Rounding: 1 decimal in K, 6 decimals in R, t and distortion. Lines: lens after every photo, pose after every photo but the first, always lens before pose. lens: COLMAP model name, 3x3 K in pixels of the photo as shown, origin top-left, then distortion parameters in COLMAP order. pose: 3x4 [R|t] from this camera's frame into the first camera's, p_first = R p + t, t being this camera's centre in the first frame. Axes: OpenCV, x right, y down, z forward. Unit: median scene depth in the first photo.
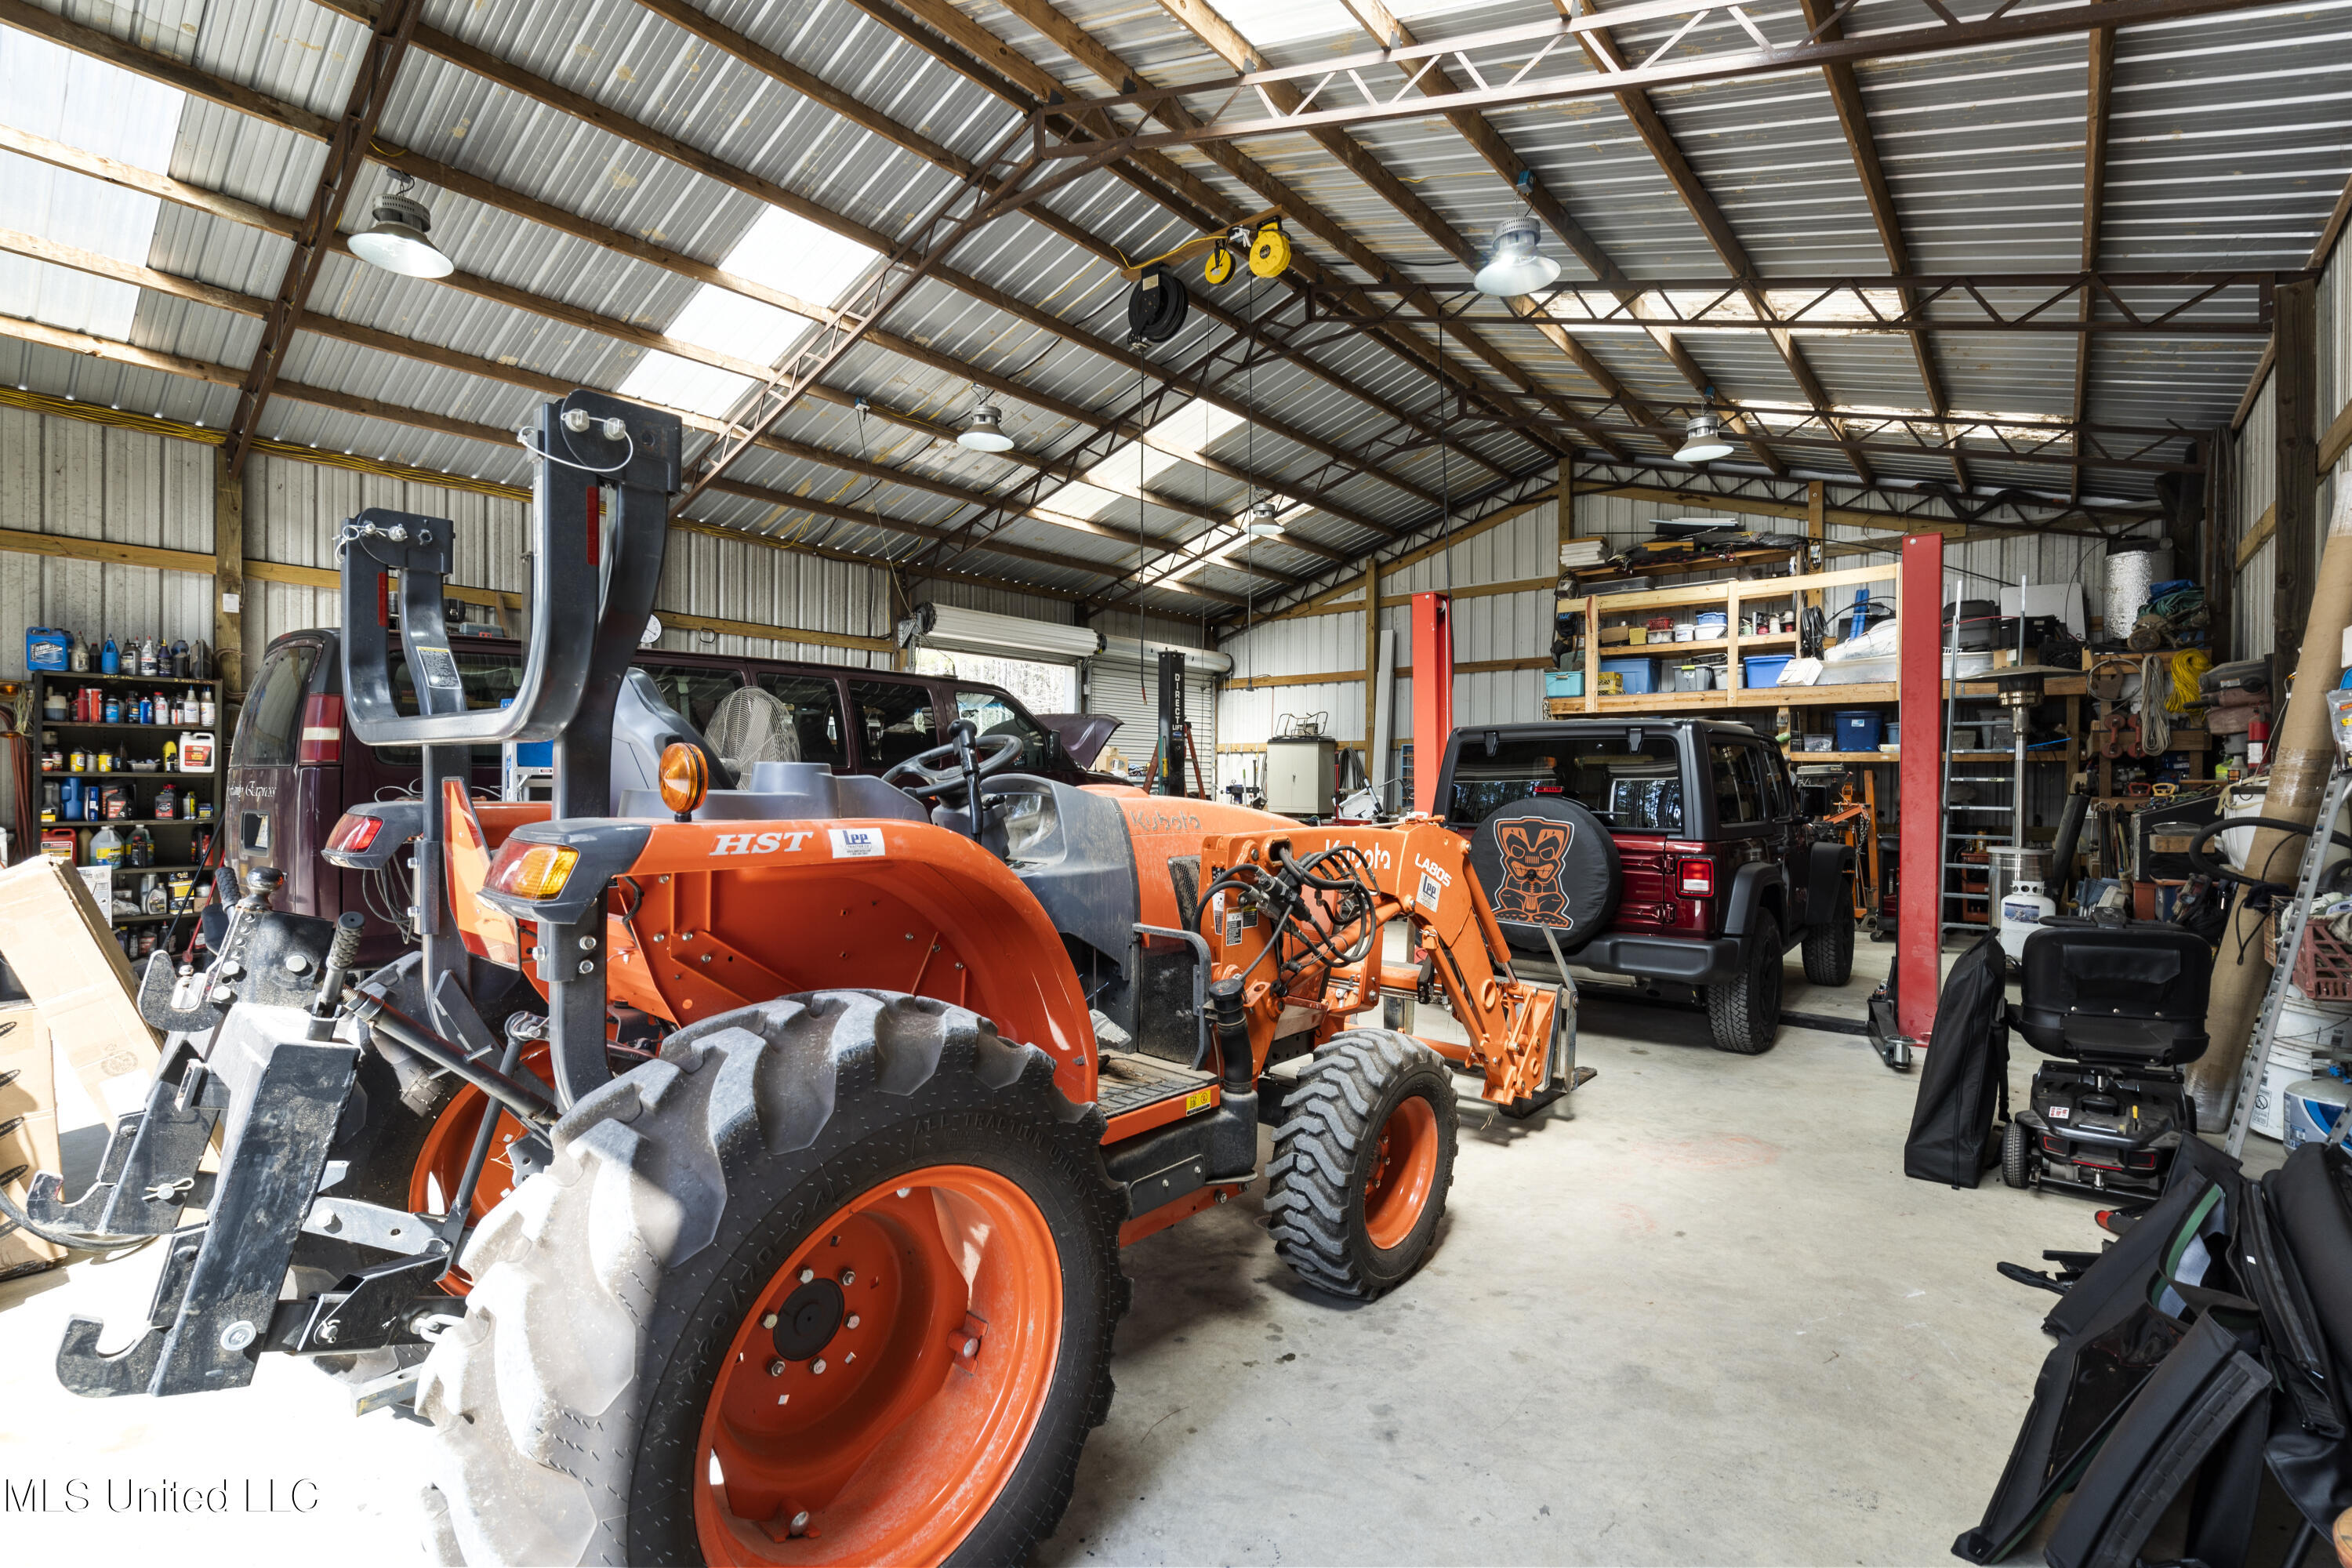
lens RADIAL K [[1066.0, 0, 1184.4], [0, 1066.0, 786.4], [0, 0, 1]] dist [-0.005200, 0.001158]
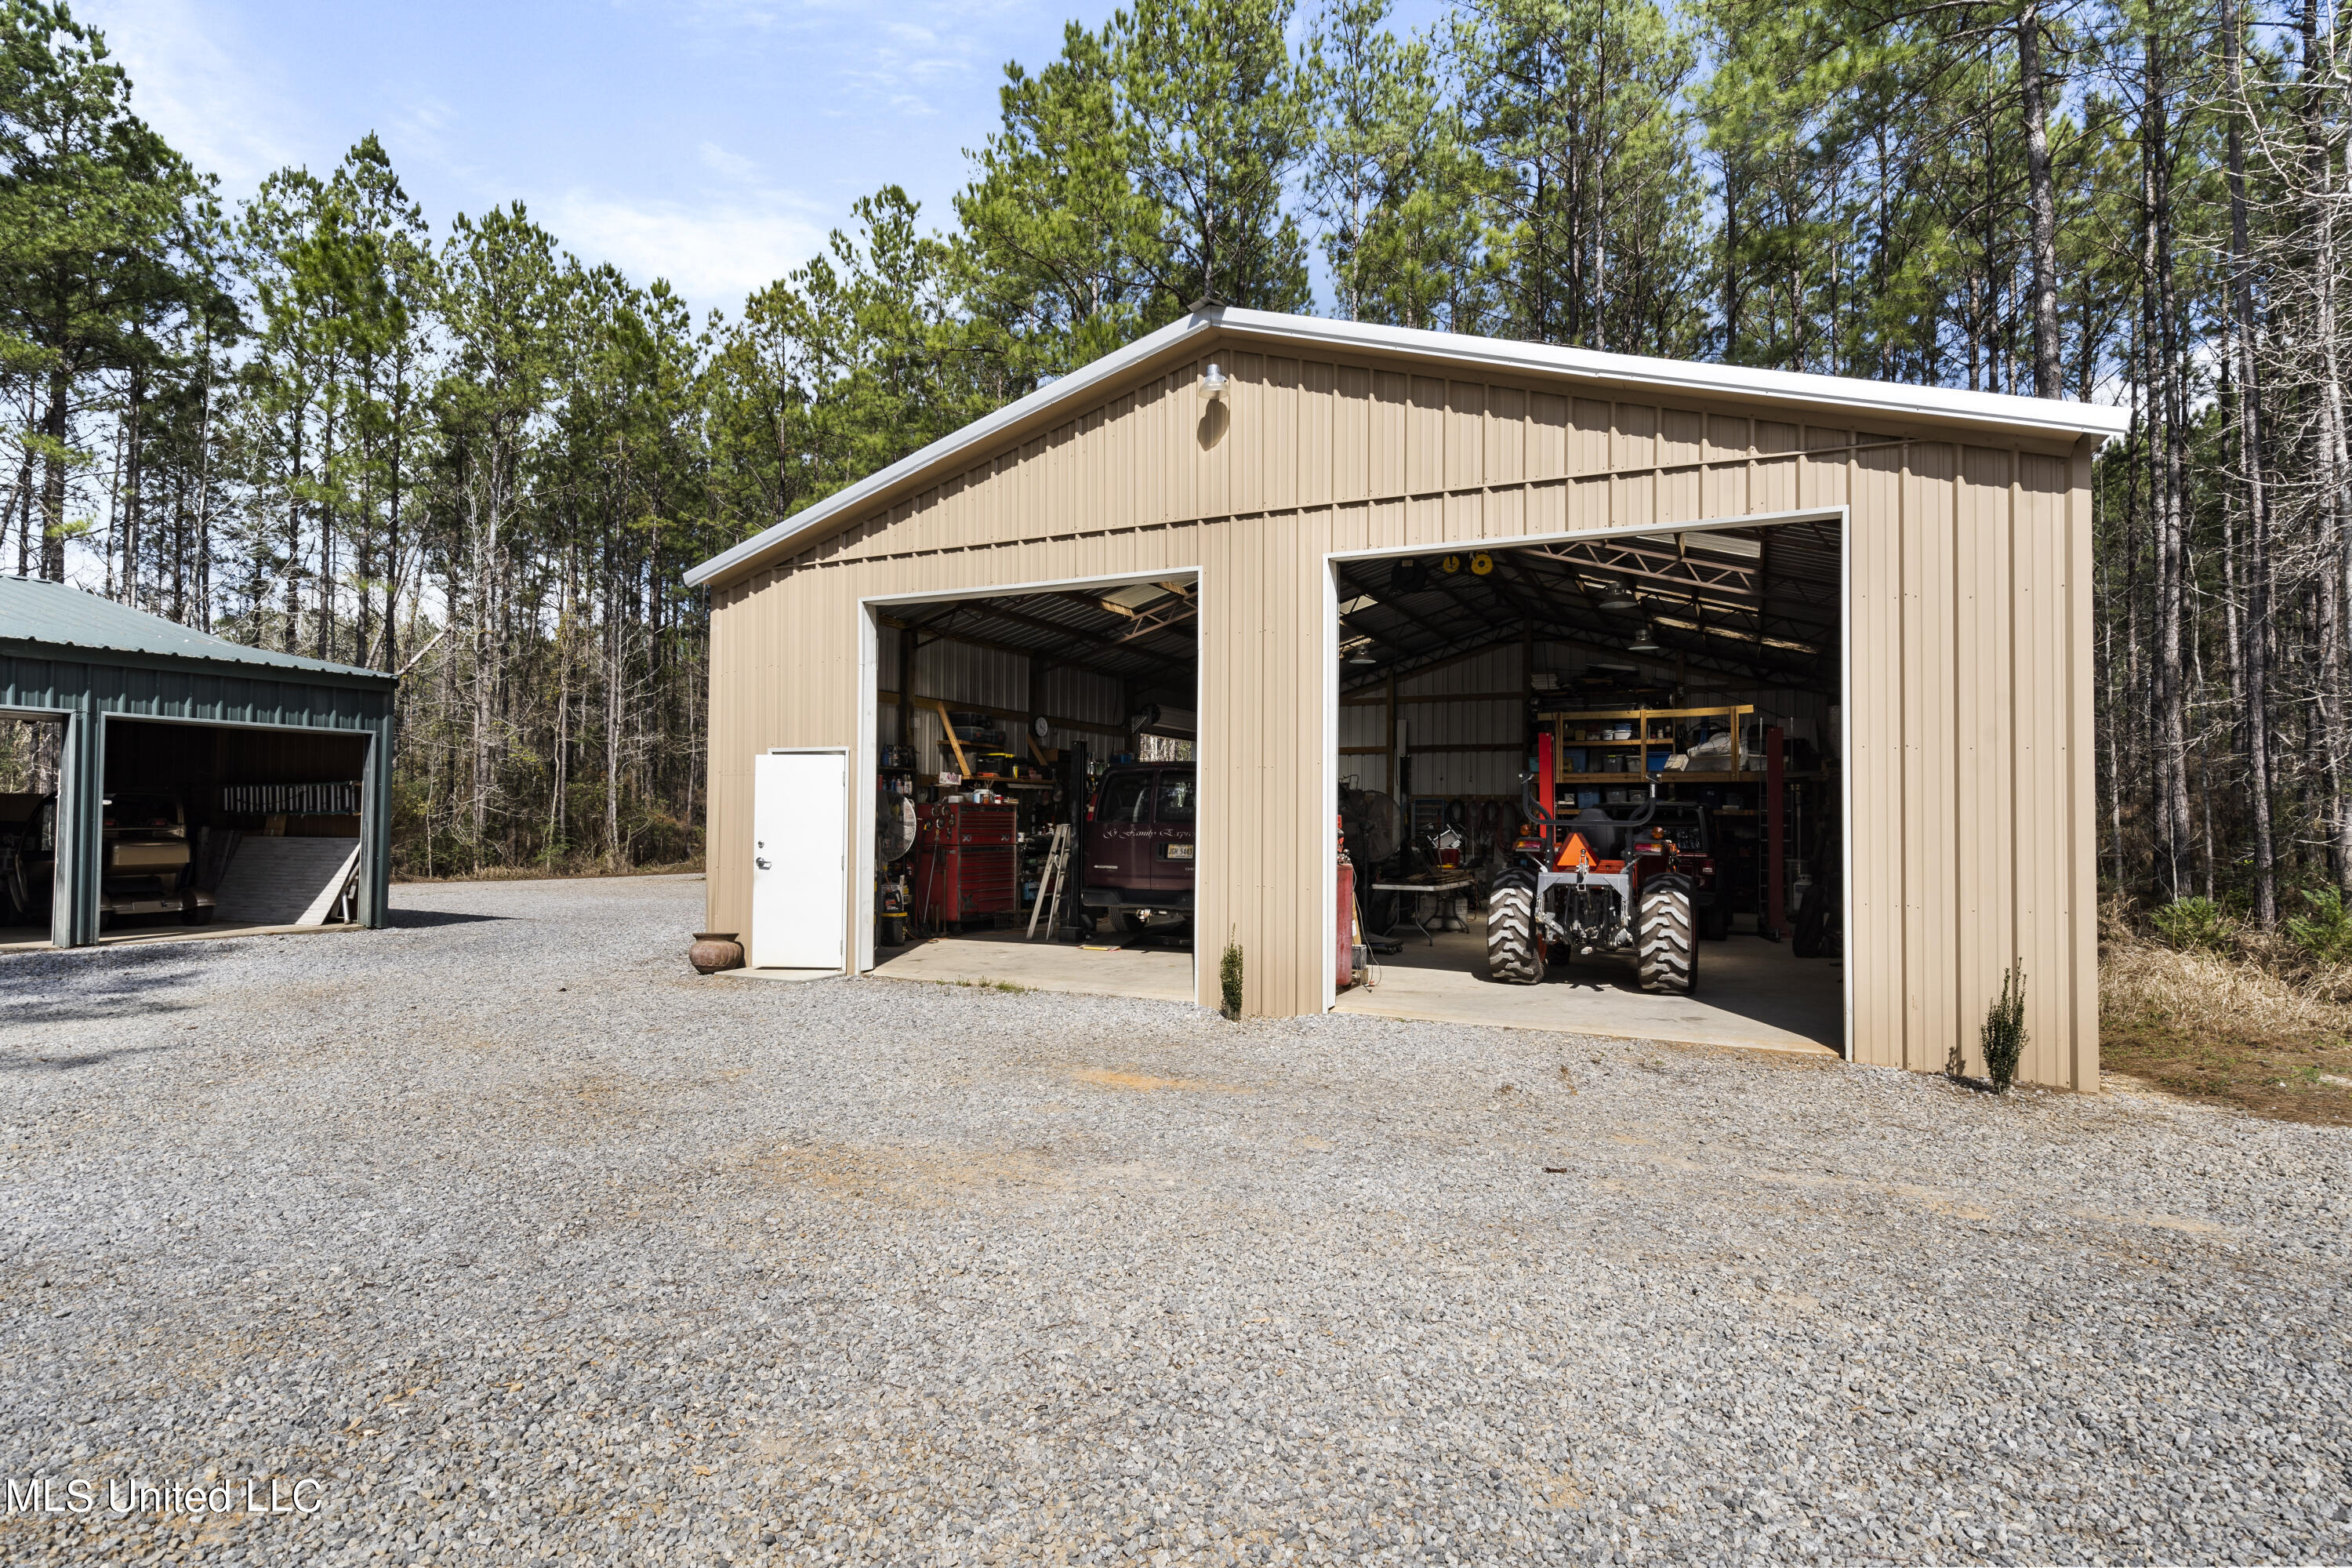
lens RADIAL K [[1245.5, 0, 1174.1], [0, 1245.5, 791.6], [0, 0, 1]] dist [0.000205, 0.002721]
pose [[0.967671, 0.006802, 0.252125, -0.696832], [-0.000697, 0.999705, -0.024297, -0.010148], [-0.252216, 0.023336, 0.967390, -0.724191]]
